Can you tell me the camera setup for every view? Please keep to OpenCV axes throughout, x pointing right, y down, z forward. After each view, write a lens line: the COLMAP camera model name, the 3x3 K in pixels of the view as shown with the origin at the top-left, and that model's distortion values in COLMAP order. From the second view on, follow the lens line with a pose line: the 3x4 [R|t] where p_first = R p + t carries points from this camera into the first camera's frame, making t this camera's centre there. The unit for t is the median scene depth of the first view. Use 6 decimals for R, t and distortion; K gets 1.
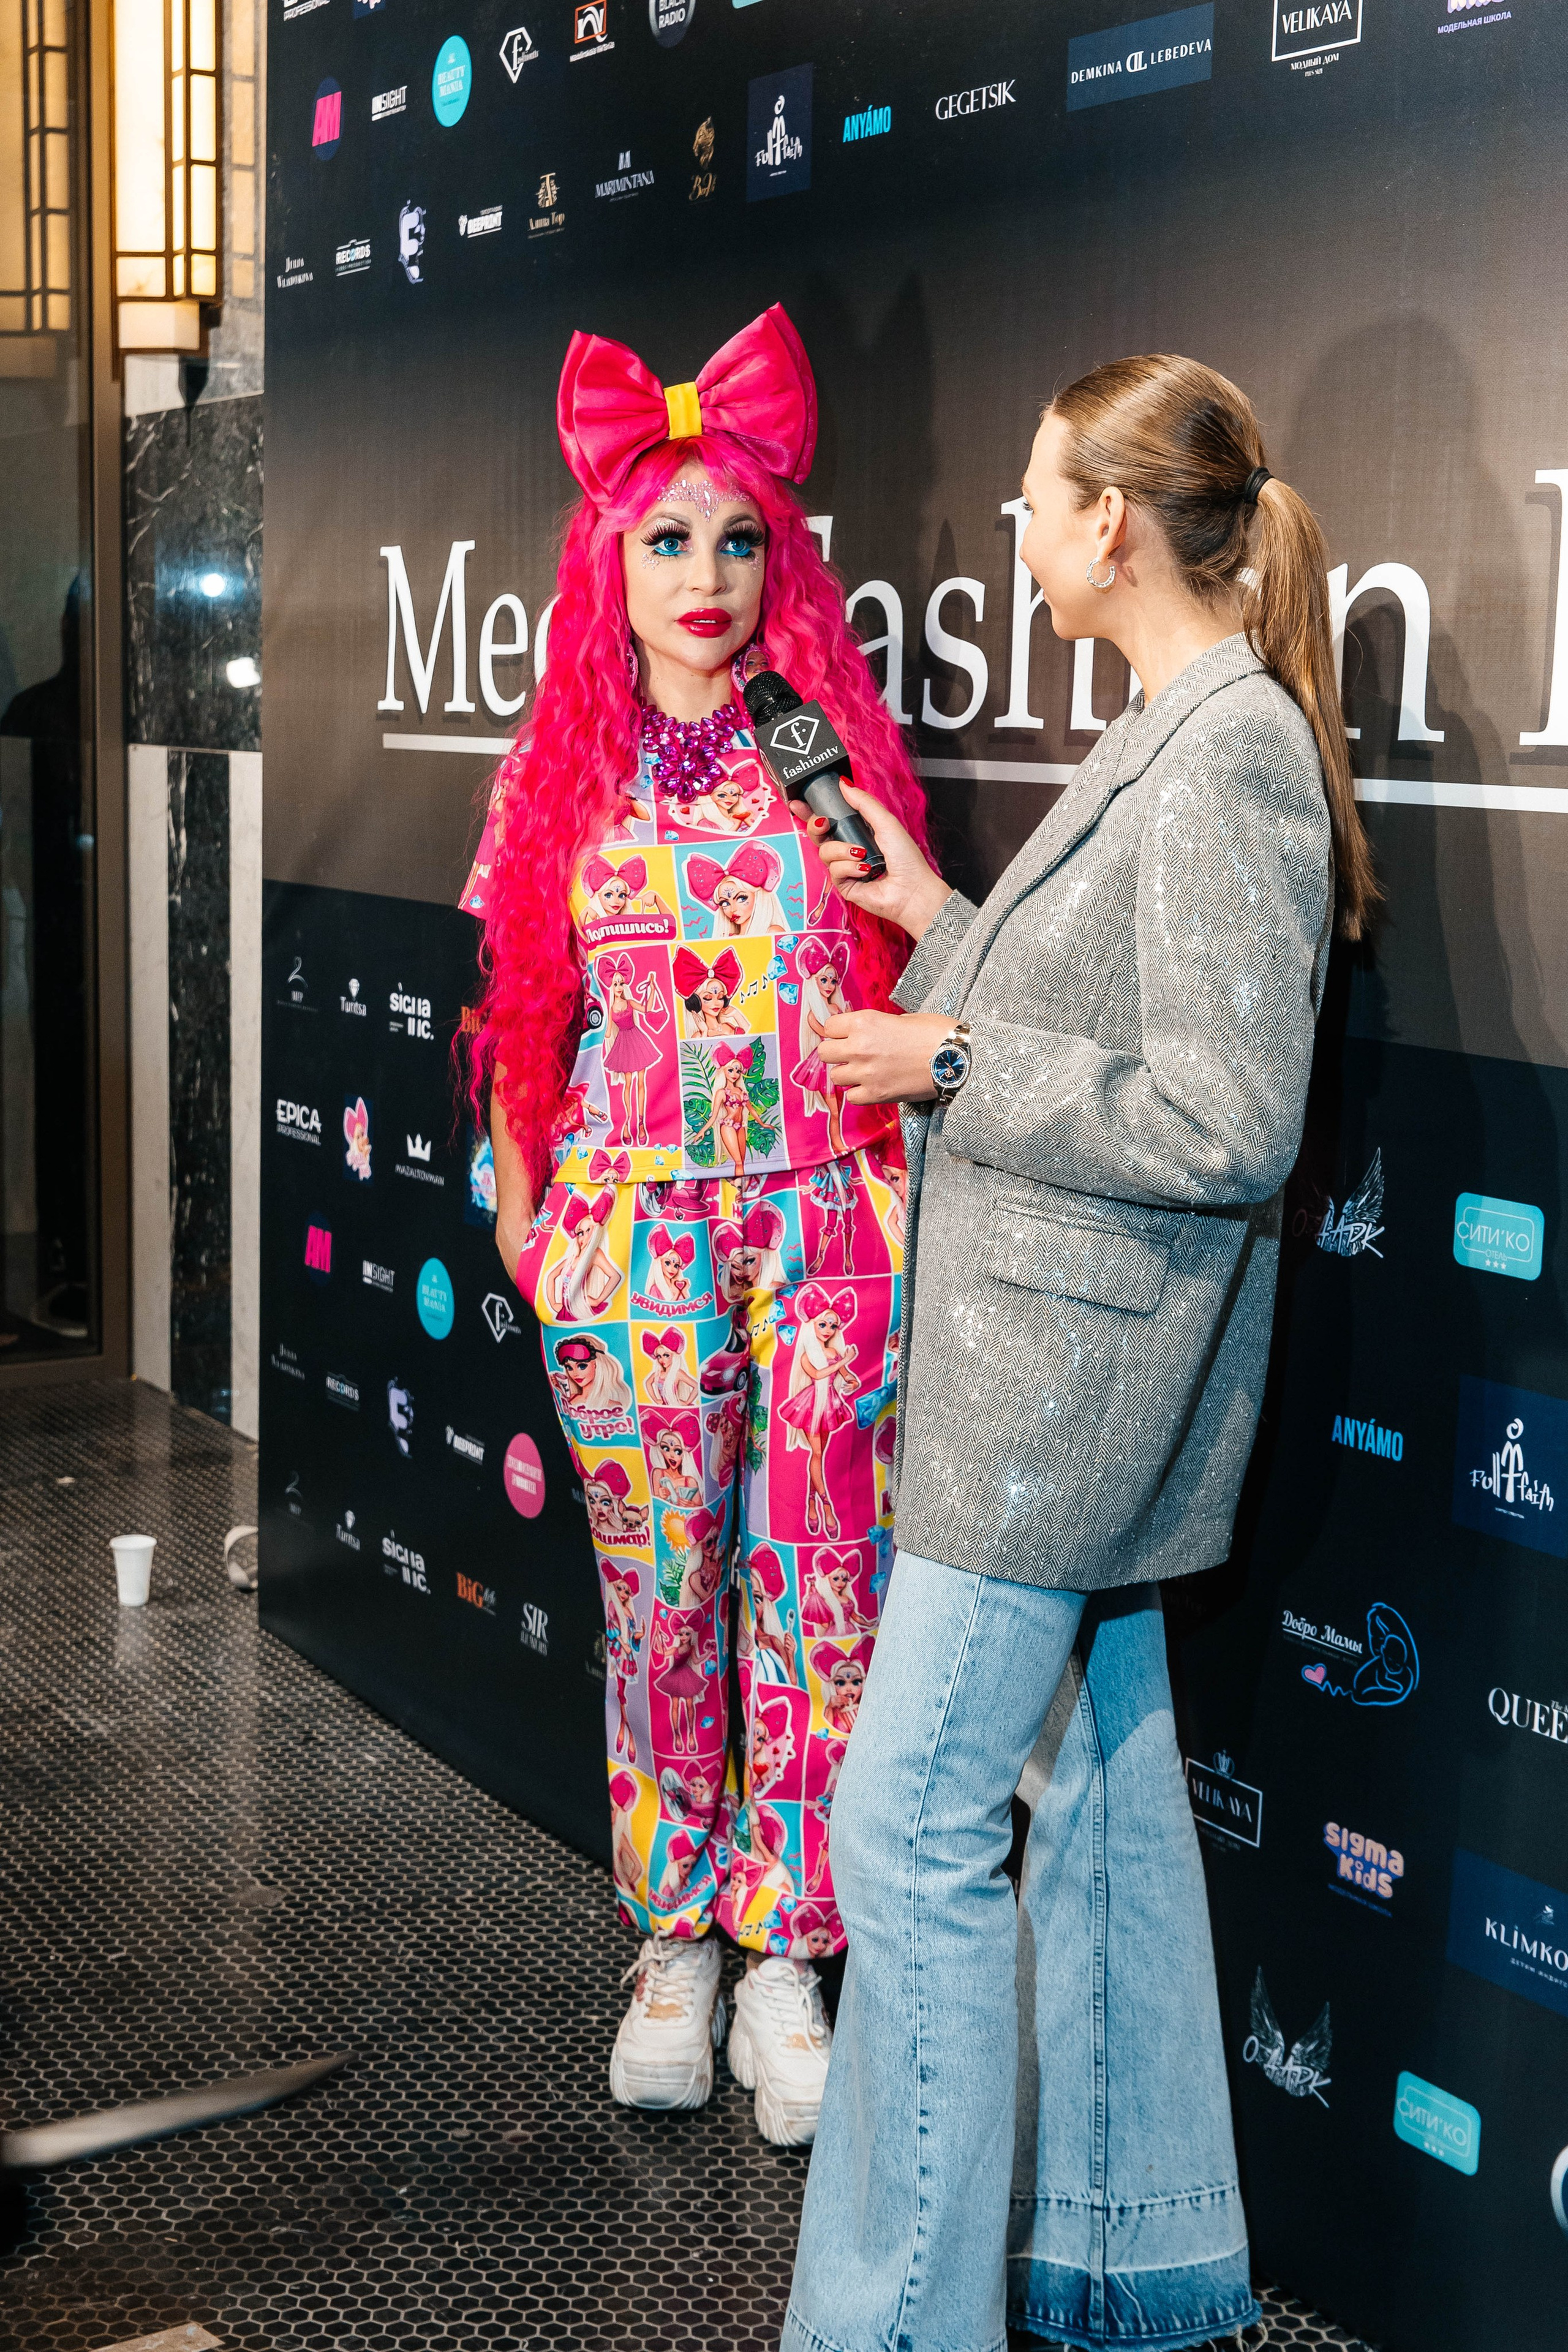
lens RADIAL K [[3117.4, 0, 784.6], [0, 3117.4, 1138.2], [0, 0, 1]] dist [0.017364, 0.001901]
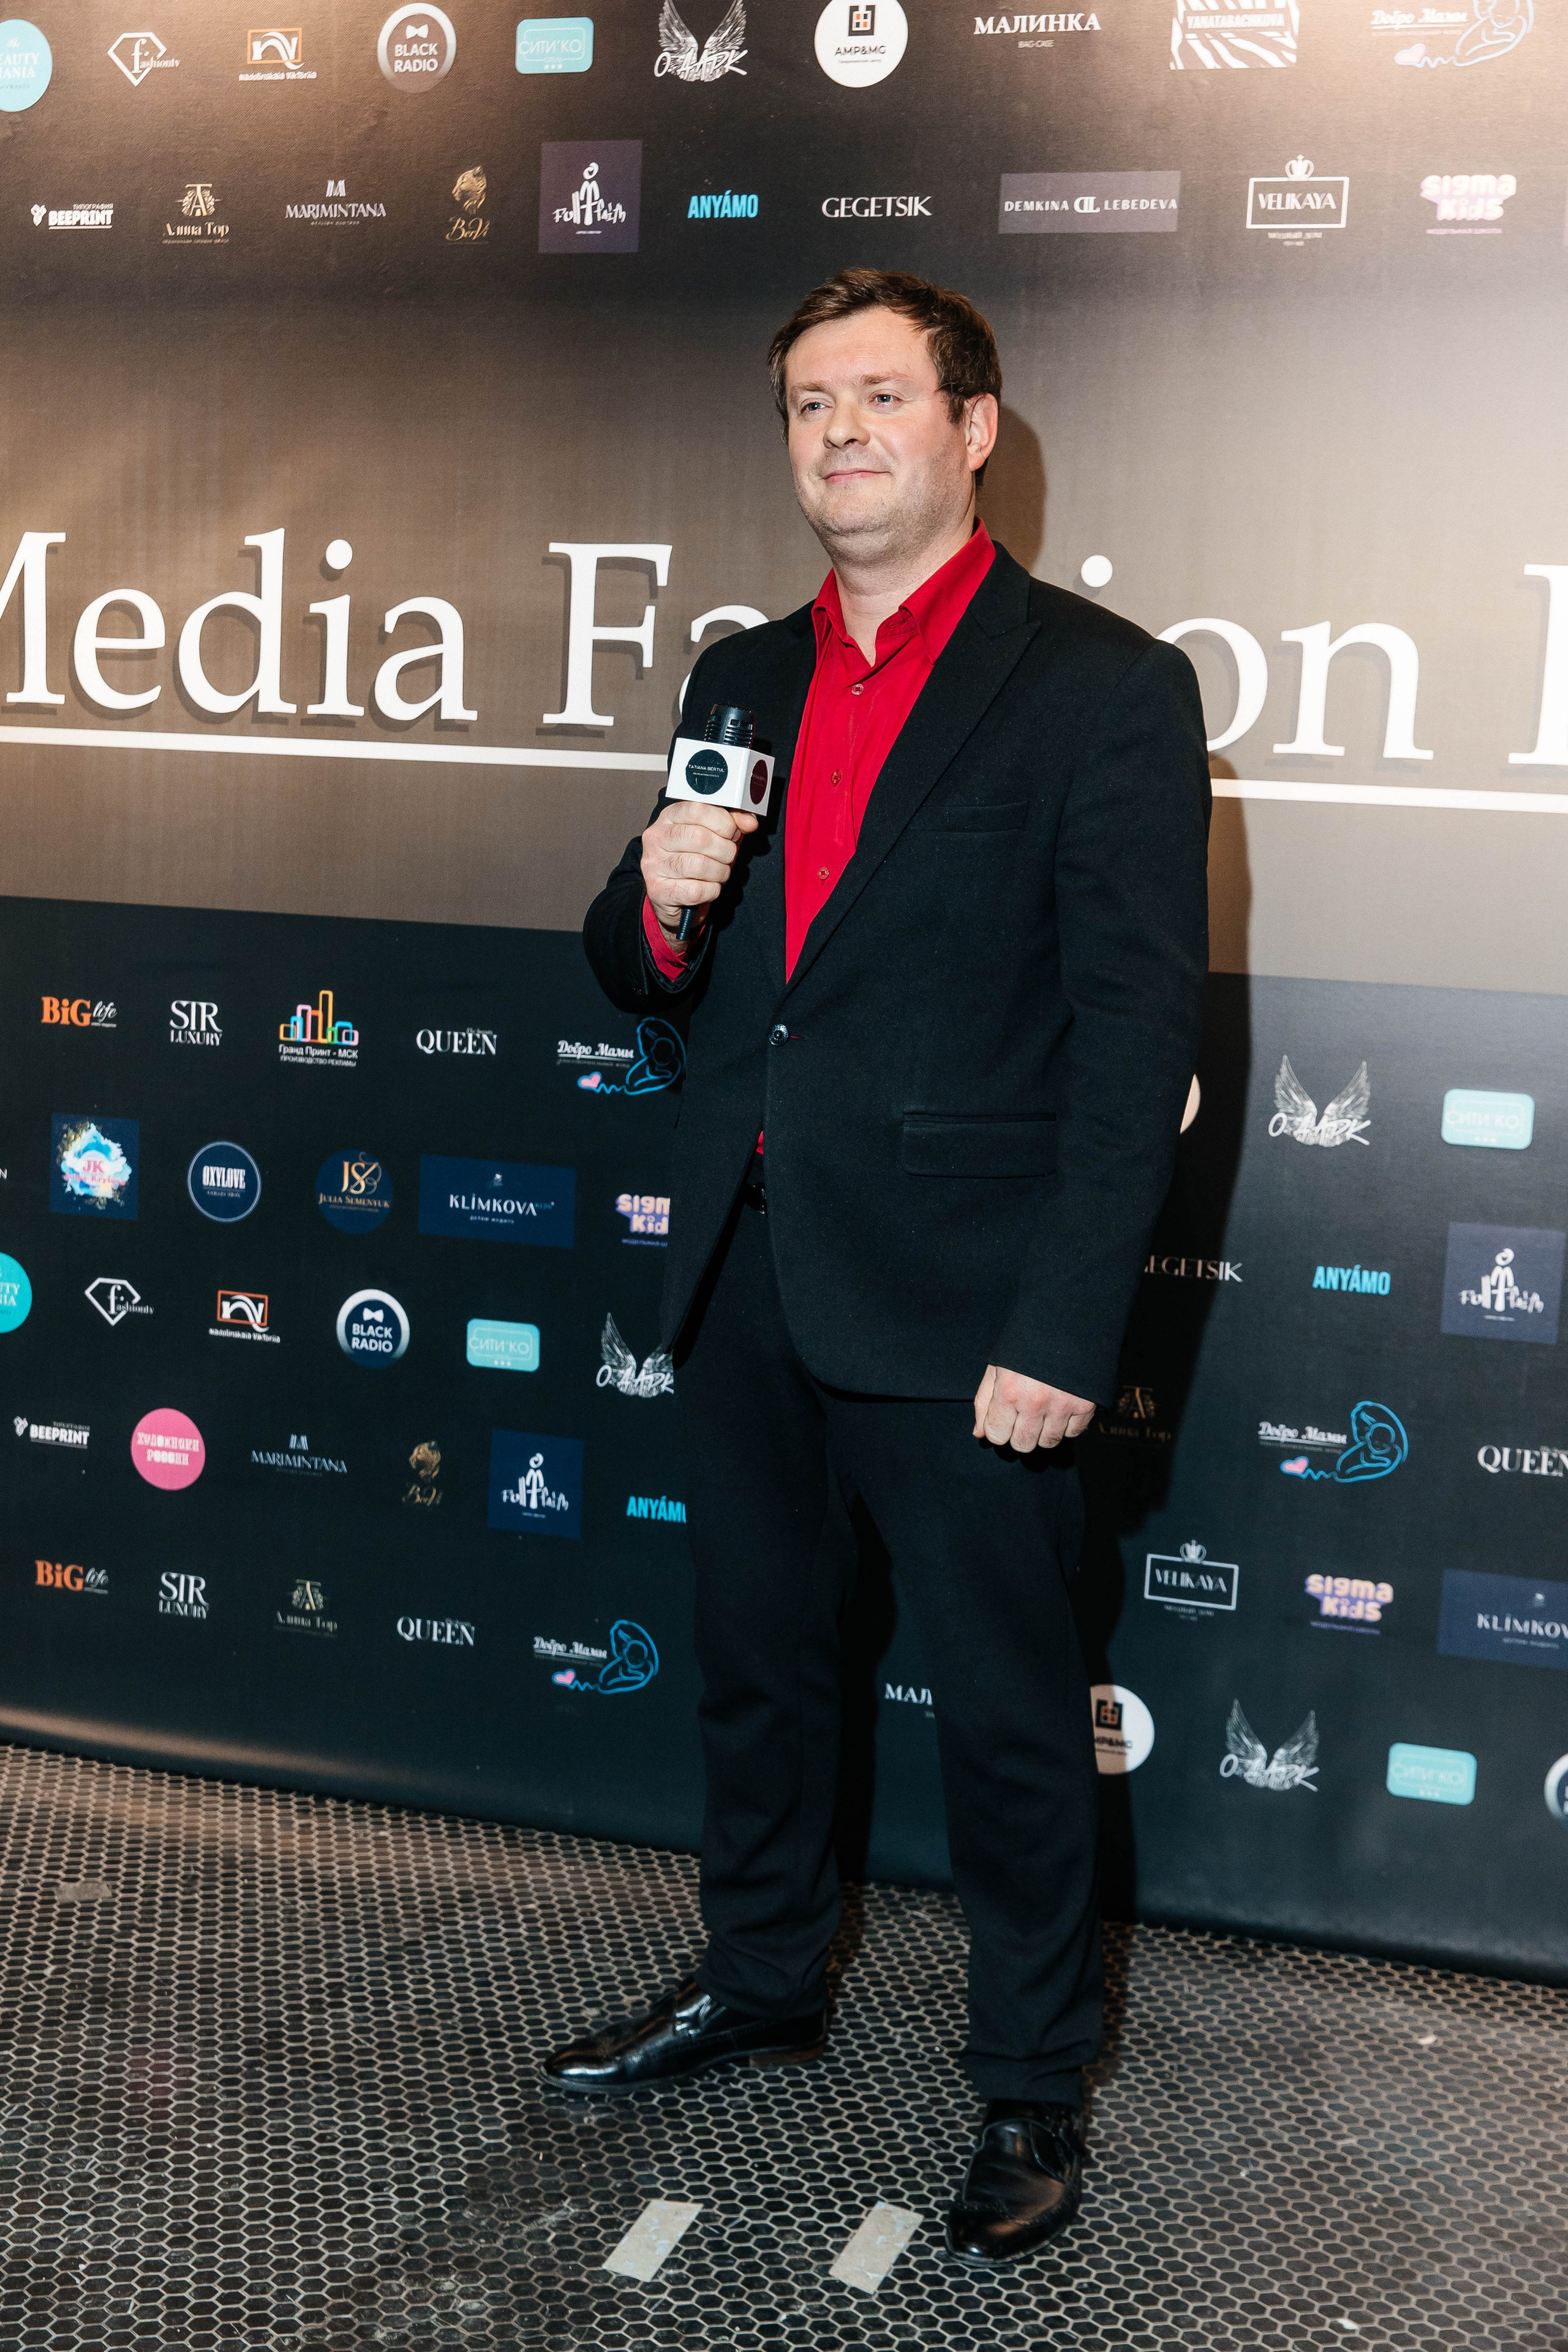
lens RADIAL K [[2901.8, 0, 777.1], [0, 2901.8, 1163.0], [0, 0, 1]] dist [0.015720, 0.043192]
pose [[0.775318, -0.072040, 0.627449, -0.697524], [0.060064, 0.997381, 0.040294, -0.016876], [-0.628709, 0.006446, 0.777614, 0.169023]]
